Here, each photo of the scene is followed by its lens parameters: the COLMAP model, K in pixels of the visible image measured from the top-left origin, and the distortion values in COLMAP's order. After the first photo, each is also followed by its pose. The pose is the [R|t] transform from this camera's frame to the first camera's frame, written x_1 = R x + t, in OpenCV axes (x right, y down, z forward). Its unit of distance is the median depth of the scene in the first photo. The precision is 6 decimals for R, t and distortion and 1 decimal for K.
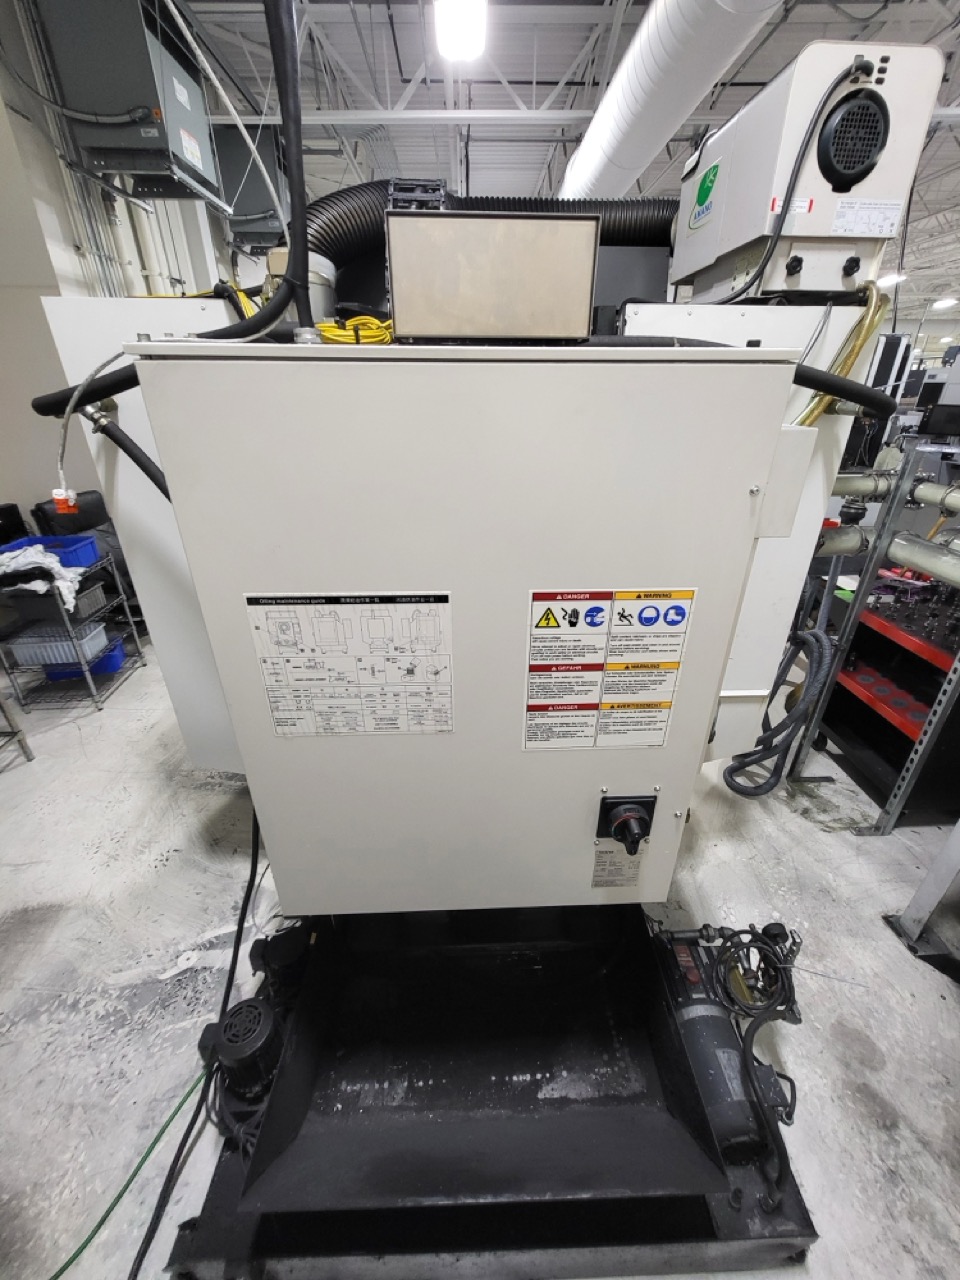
lens RADIAL K [[499.5, 0, 487.5], [0, 499.5, 630.2], [0, 0, 1]] dist [-0.001145, 0.000152]
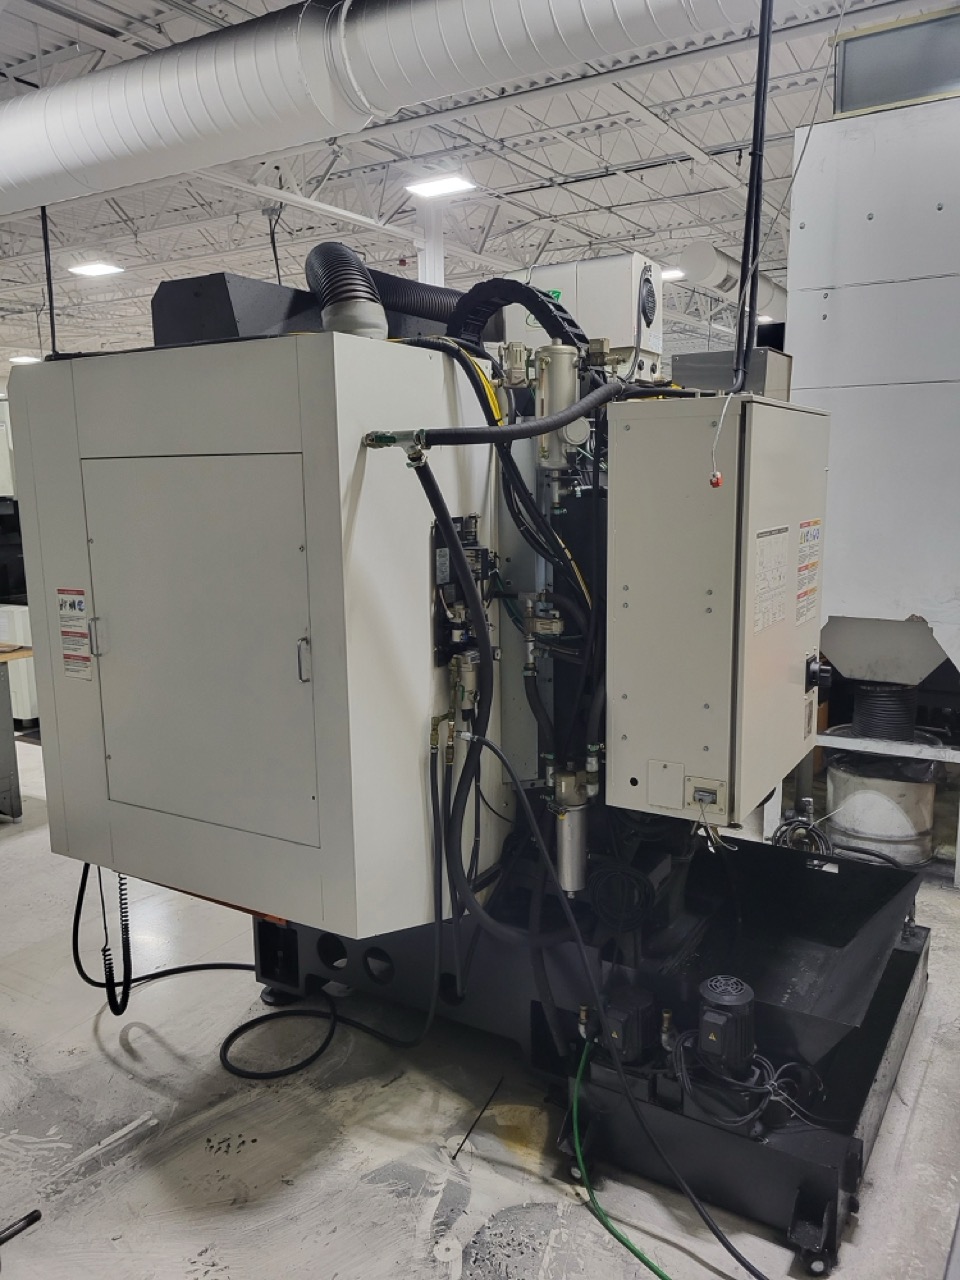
lens RADIAL K [[974.7, 0, 473.3], [0, 974.7, 633.6], [0, 0, 1]] dist [0.029110, -0.003434]
pose [[0.563035, -0.145819, 0.813467, -2.306133], [0.383254, 0.918139, -0.100685, 0.129534], [-0.732194, 0.368454, 0.572830, -0.035183]]
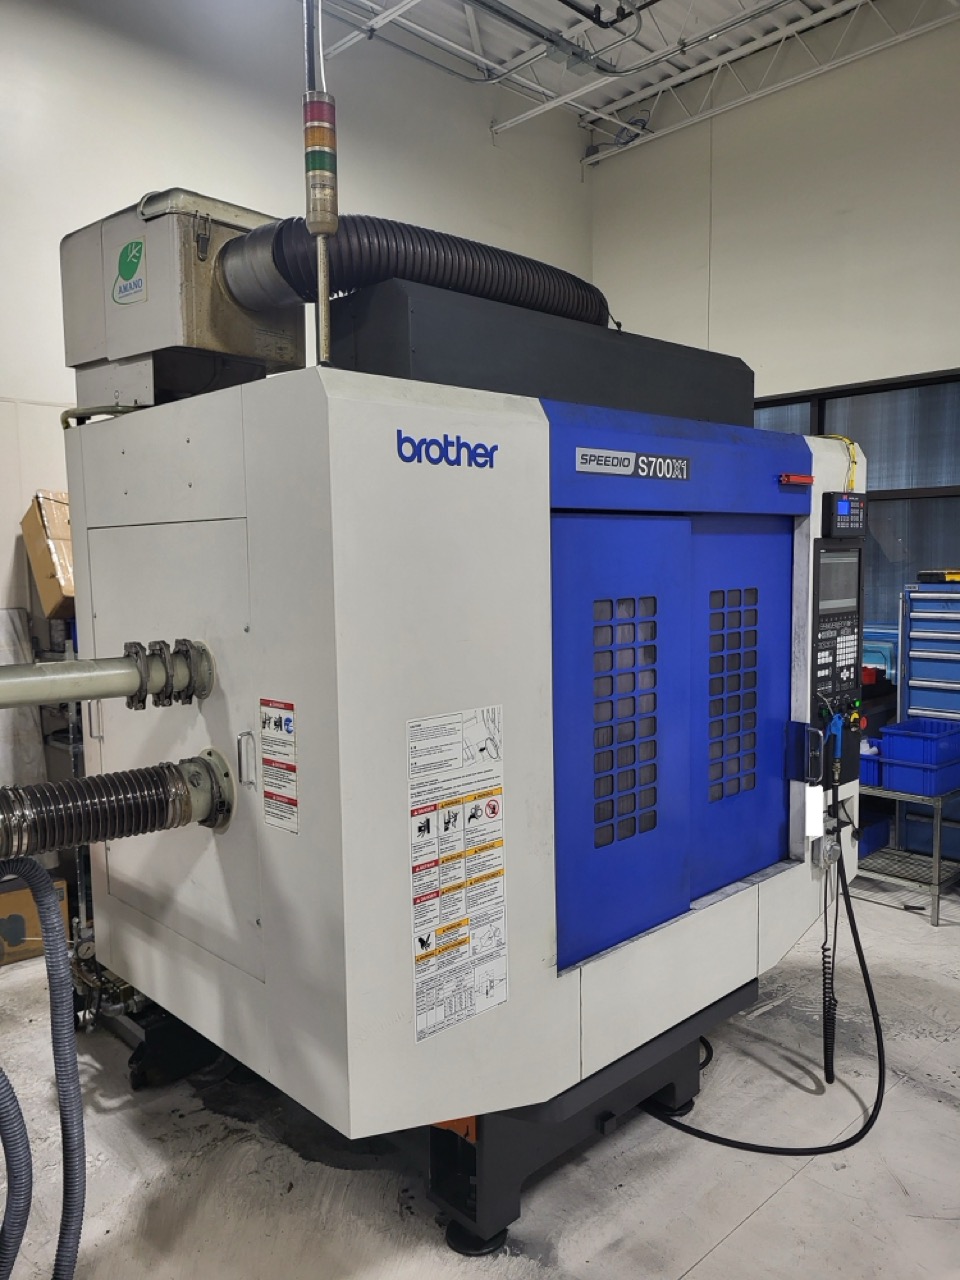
lens RADIAL K [[971.5, 0, 498.5], [0, 971.5, 650.0], [0, 0, 1]] dist [0.032833, -0.007659]
pose [[-0.740233, 0.075377, -0.668112, 1.610784], [-0.283859, 0.865757, 0.412177, -1.428026], [0.609491, 0.494756, -0.619465, 3.192564]]
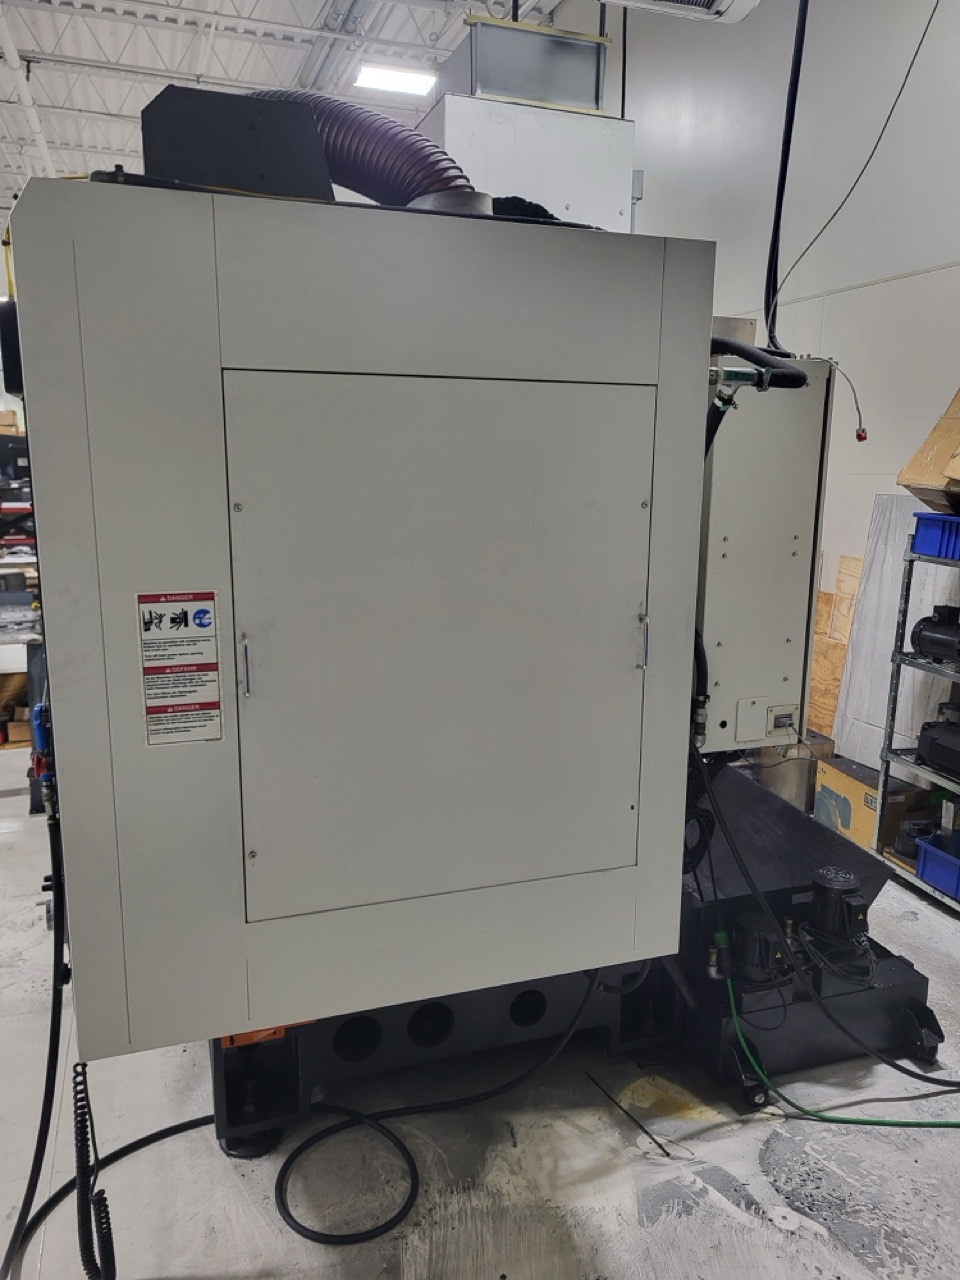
lens RADIAL K [[983.6, 0, 482.0], [0, 983.6, 646.5], [0, 0, 1]] dist [0.048120, -0.041022]
pose [[-0.282873, -0.194349, 0.939261, -2.360598], [0.415787, 0.857618, 0.302676, -0.742616], [-0.864352, 0.476151, -0.161789, 1.849378]]
